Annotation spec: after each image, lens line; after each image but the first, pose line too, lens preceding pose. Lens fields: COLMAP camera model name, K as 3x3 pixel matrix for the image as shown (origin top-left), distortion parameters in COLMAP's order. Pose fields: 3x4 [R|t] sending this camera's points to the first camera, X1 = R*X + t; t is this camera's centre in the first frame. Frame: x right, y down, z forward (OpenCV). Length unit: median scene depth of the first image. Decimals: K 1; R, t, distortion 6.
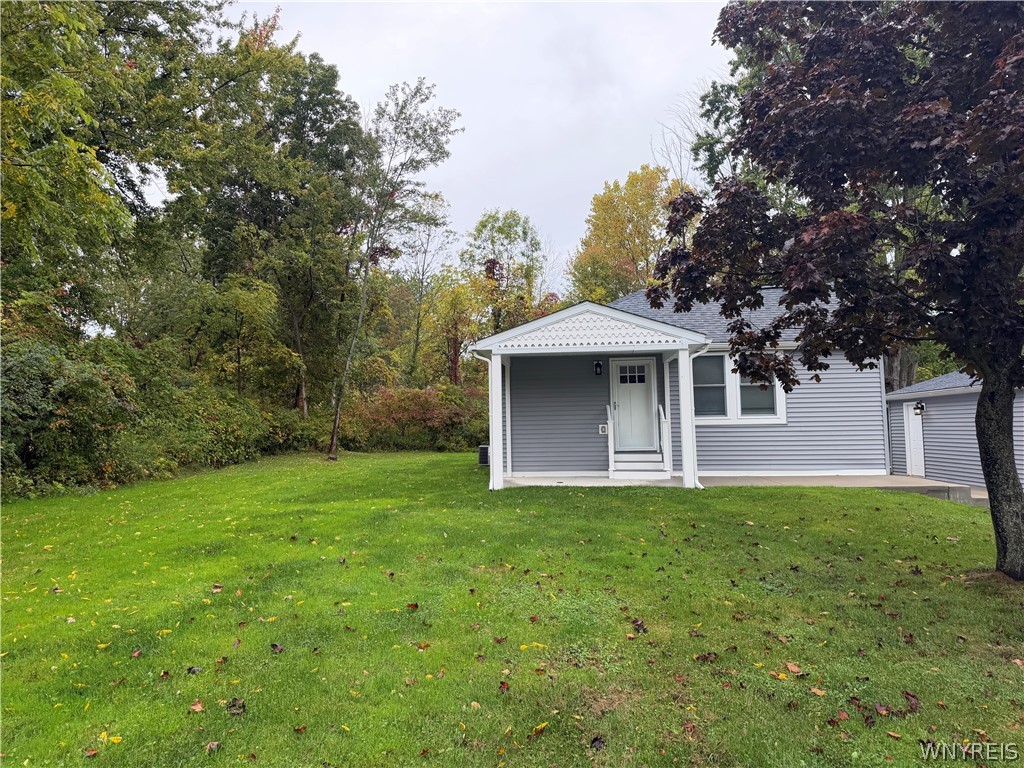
lens RADIAL K [[727.2, 0, 512.0], [0, 727.2, 384.0], [0, 0, 1]] dist [0.004708, -0.001493]
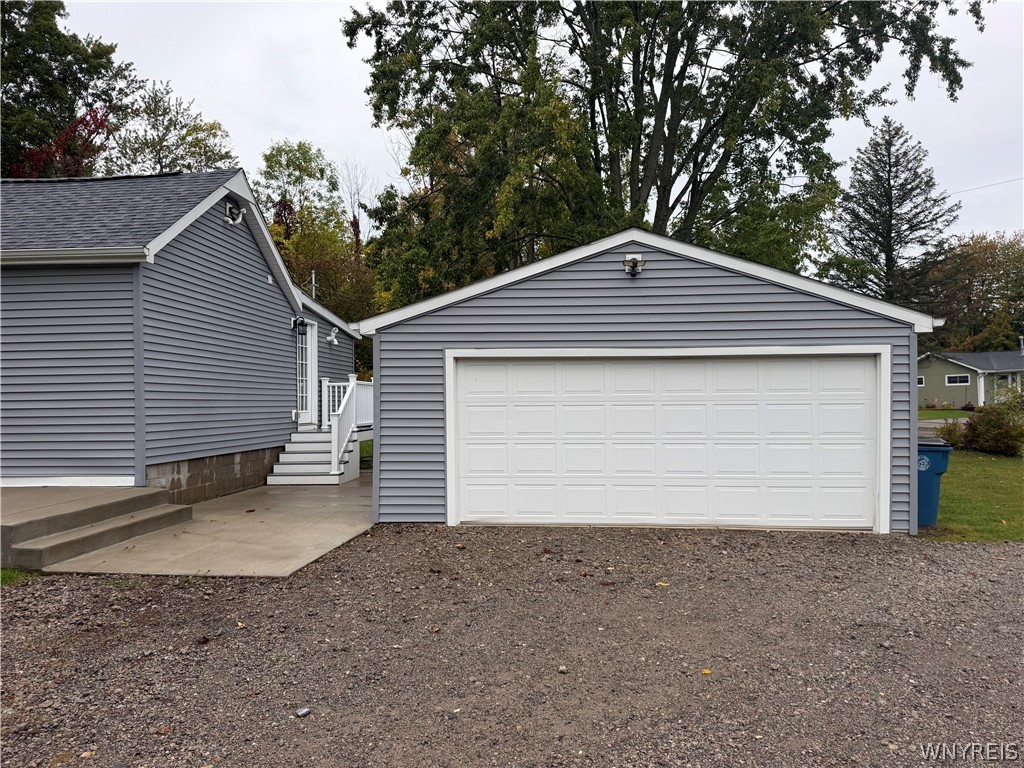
lens RADIAL K [[714.8, 0, 496.8], [0, 714.8, 384.5], [0, 0, 1]] dist [0.080092, -0.069985]
pose [[0.999820, 0.003597, -0.018628, 0.510426], [-0.002840, 0.999175, 0.040517, 0.013271], [0.018758, -0.040457, 0.999005, 0.274422]]
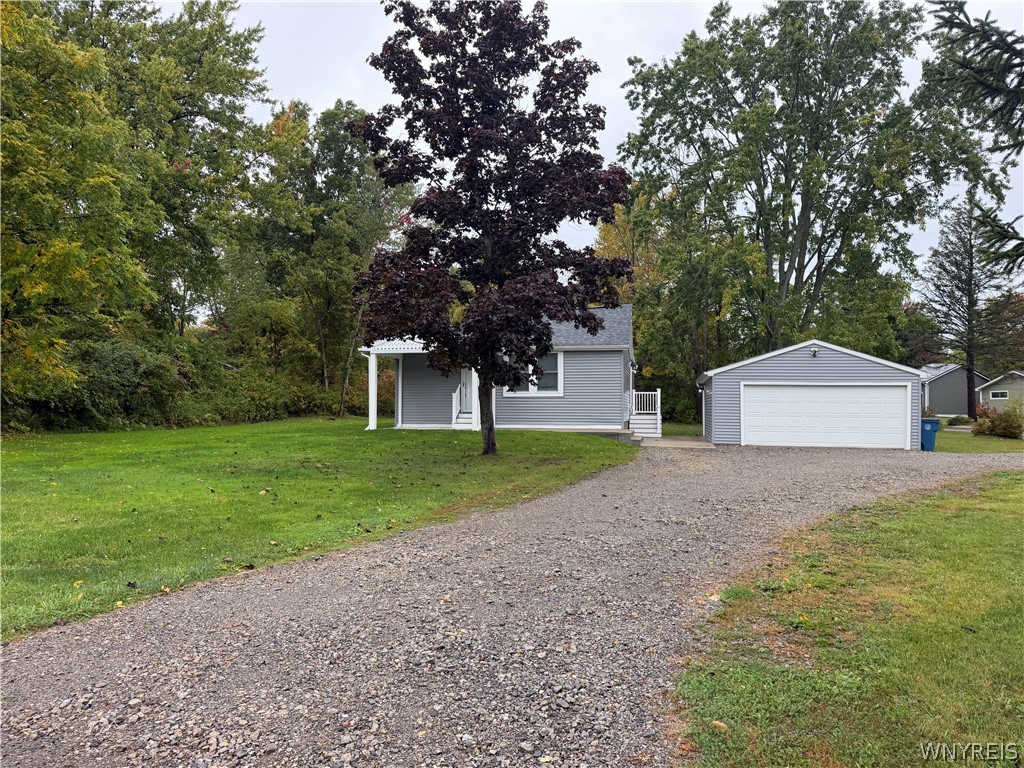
lens RADIAL K [[714.8, 0, 496.8], [0, 714.8, 384.5], [0, 0, 1]] dist [0.080092, -0.069985]
pose [[0.990109, 0.013539, -0.139644, 0.290288], [-0.009490, 0.999516, 0.029619, -0.011186], [0.139977, -0.028001, 0.989759, -0.379940]]
